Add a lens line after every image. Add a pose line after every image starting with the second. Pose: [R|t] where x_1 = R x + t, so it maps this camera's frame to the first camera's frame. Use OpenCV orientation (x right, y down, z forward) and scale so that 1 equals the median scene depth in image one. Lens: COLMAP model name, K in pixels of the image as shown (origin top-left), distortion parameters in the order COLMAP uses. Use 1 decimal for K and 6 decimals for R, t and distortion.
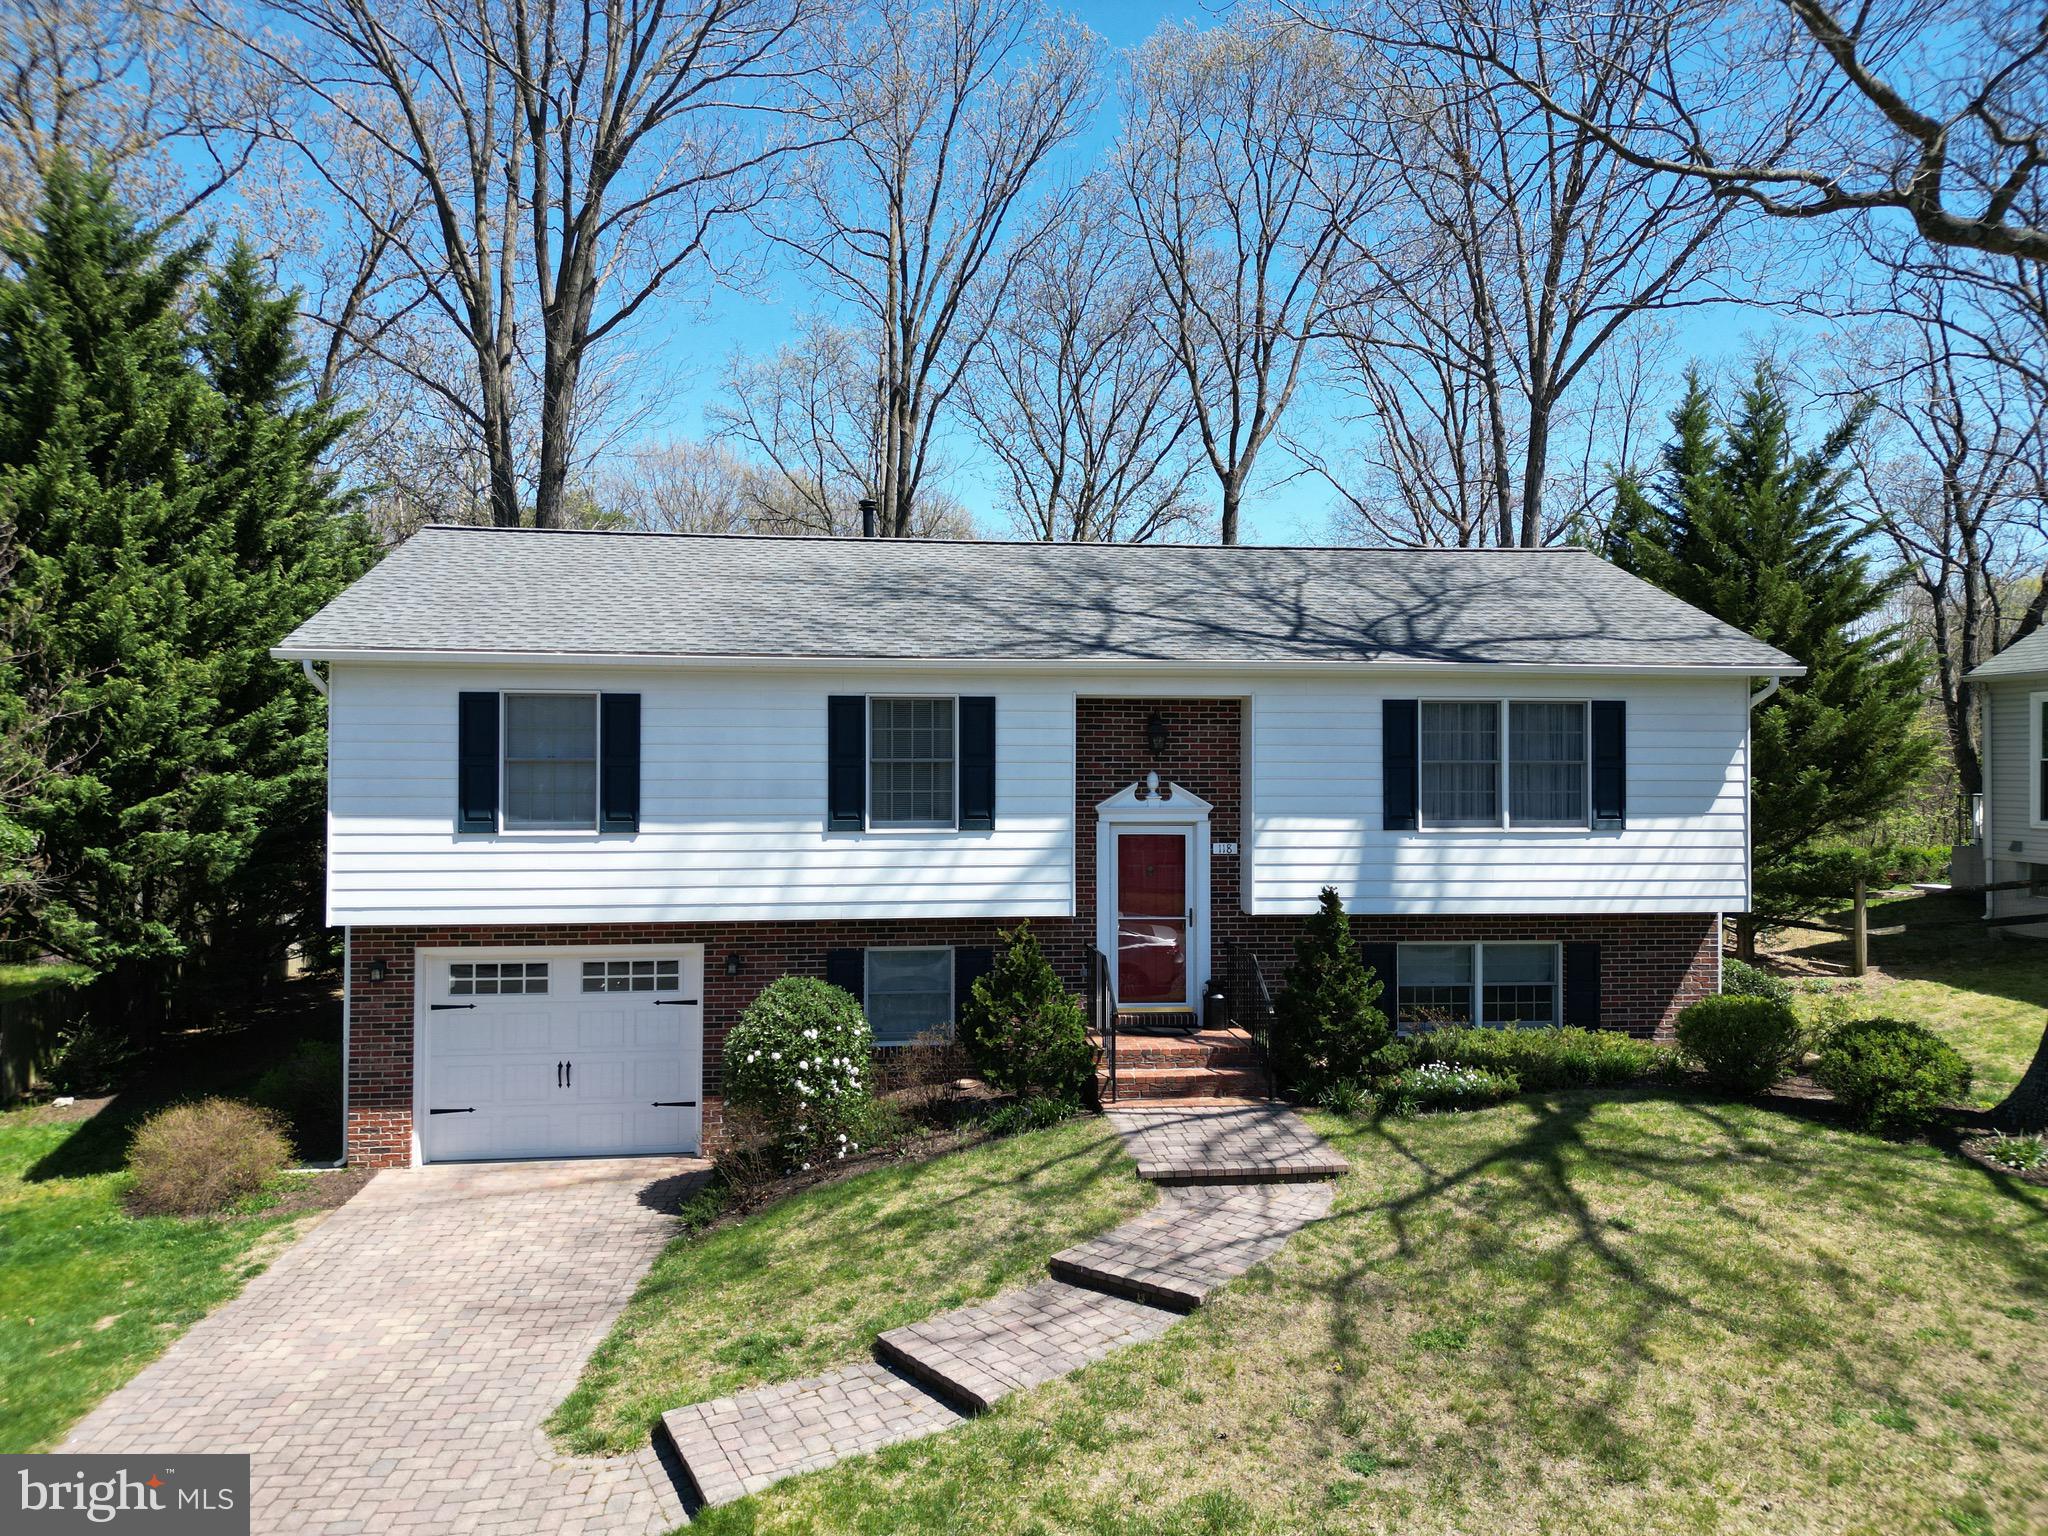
lens RADIAL K [[1444.5, 0, 1017.7], [0, 1444.5, 760.0], [0, 0, 1]] dist [0.069764, -0.066080]
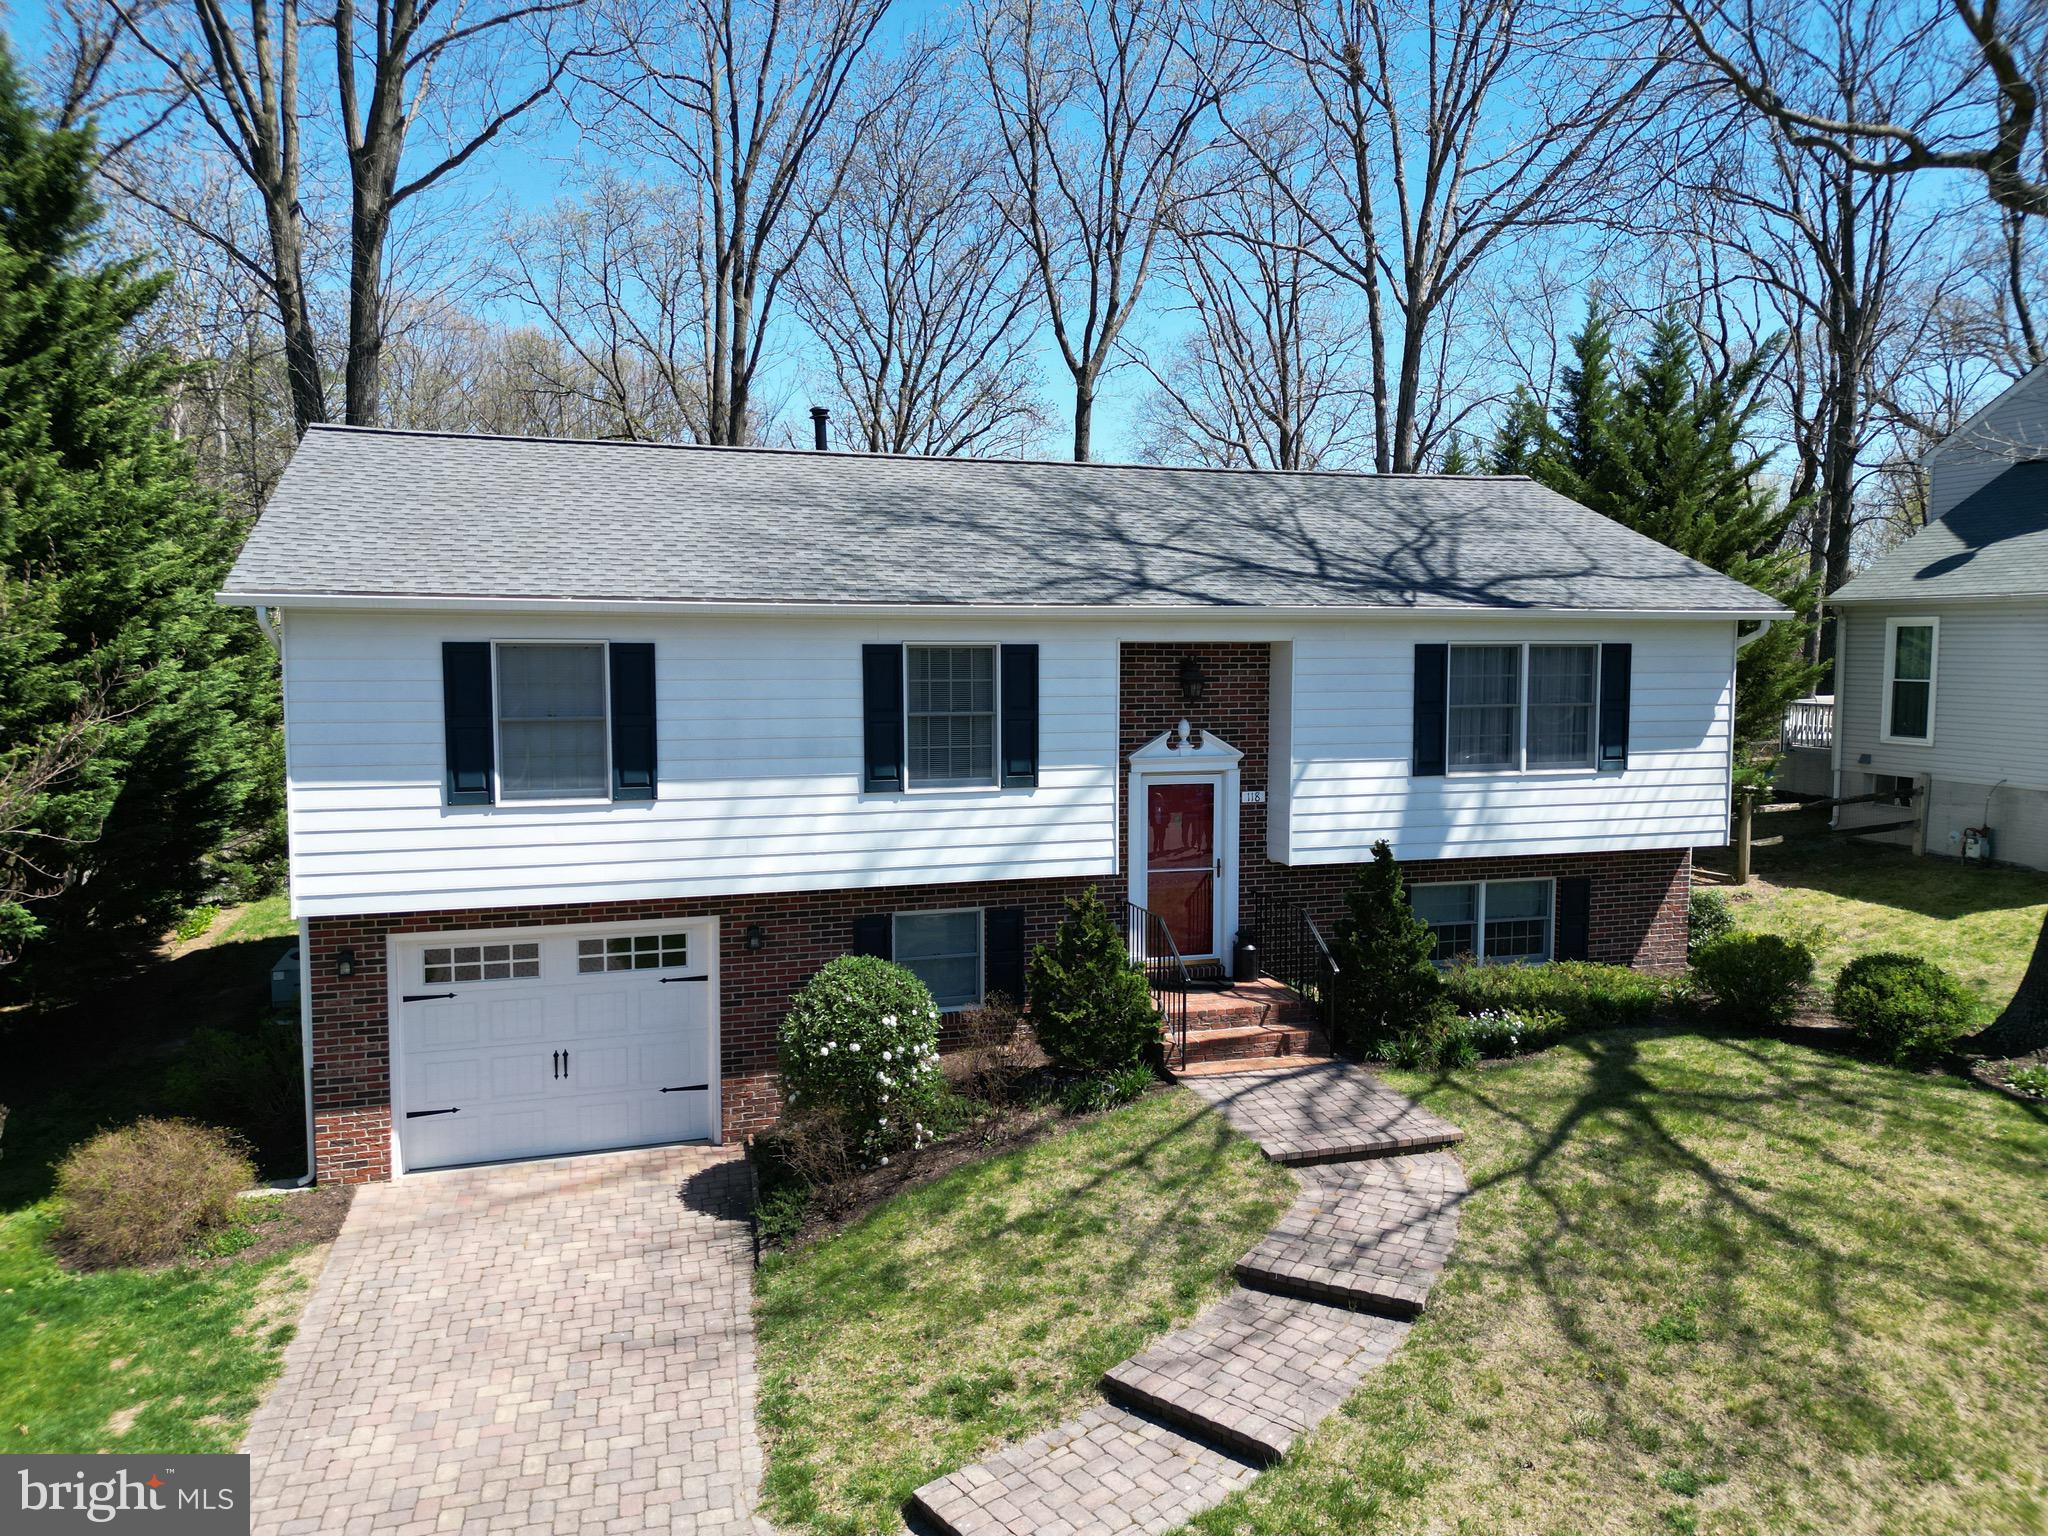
lens RADIAL K [[1444.5, 0, 1017.7], [0, 1444.5, 760.0], [0, 0, 1]] dist [0.069764, -0.066080]
pose [[0.980811, -0.017049, 0.194214, -0.208118], [-0.000056, 0.996145, 0.087727, -0.050369], [-0.194961, -0.086055, 0.977029, 0.084675]]
